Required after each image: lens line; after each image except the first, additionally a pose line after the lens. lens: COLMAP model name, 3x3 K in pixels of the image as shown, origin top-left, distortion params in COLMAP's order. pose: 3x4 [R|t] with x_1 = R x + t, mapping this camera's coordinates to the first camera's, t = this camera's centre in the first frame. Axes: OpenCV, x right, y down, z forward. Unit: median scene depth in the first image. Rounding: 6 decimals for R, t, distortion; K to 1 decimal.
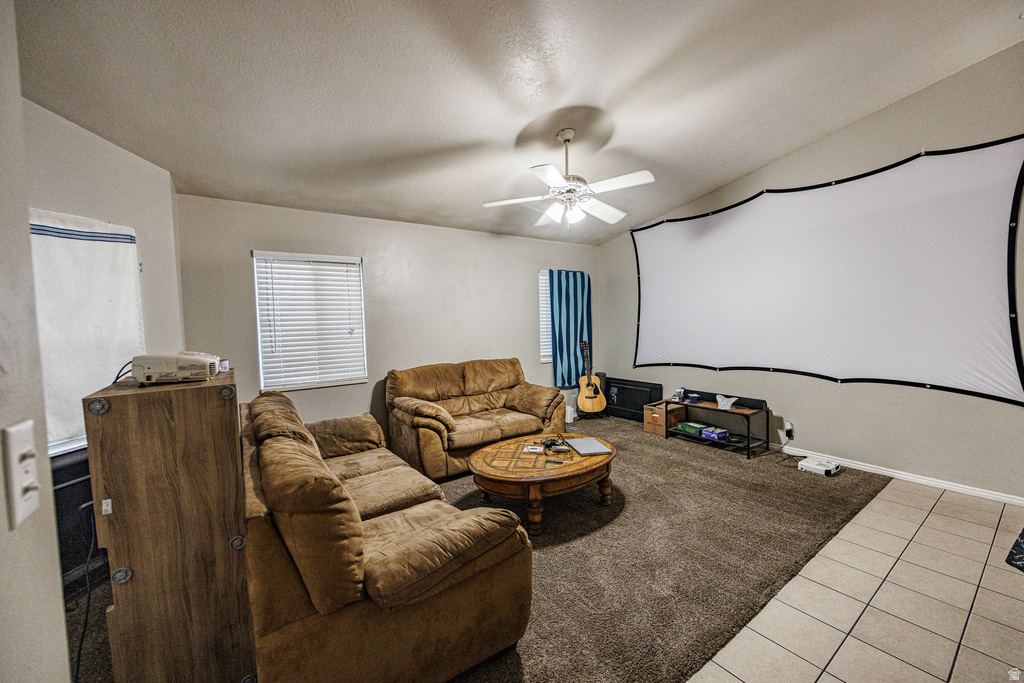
lens RADIAL K [[394.5, 0, 522.8], [0, 394.5, 343.4], [0, 0, 1]] dist [-0.004064, 0.000021]
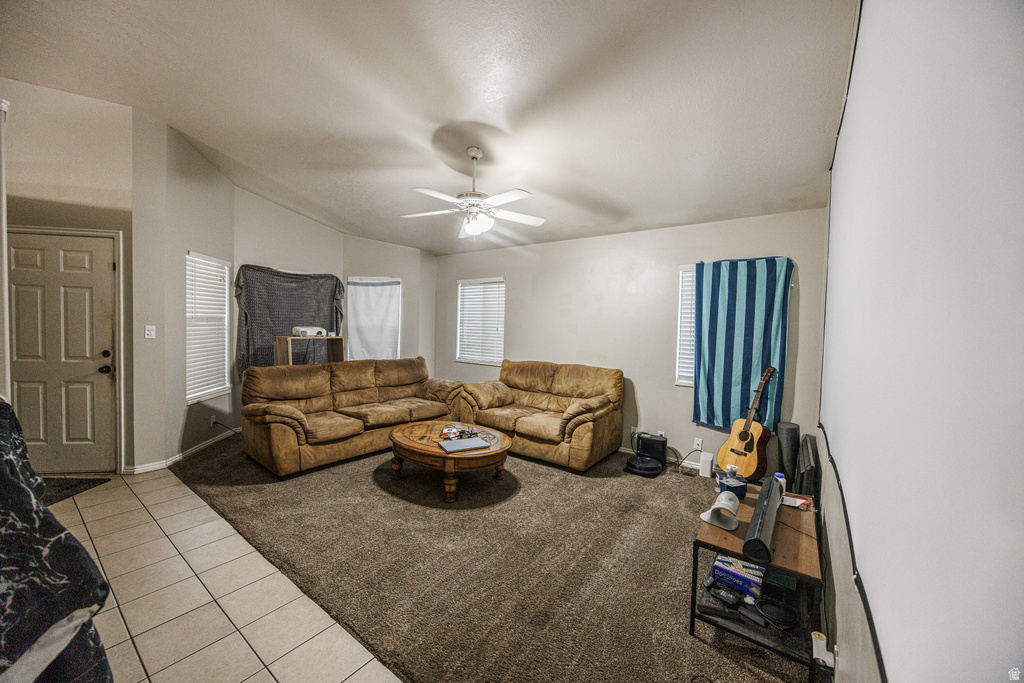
lens RADIAL K [[394.5, 0, 521.9], [0, 394.5, 338.3], [0, 0, 1]] dist [-0.004064, 0.000021]
pose [[0.300543, 0.064125, -0.951610, 0.868093], [-0.091866, 0.995045, 0.038038, -0.054226], [0.949334, 0.075988, 0.304945, 0.587561]]
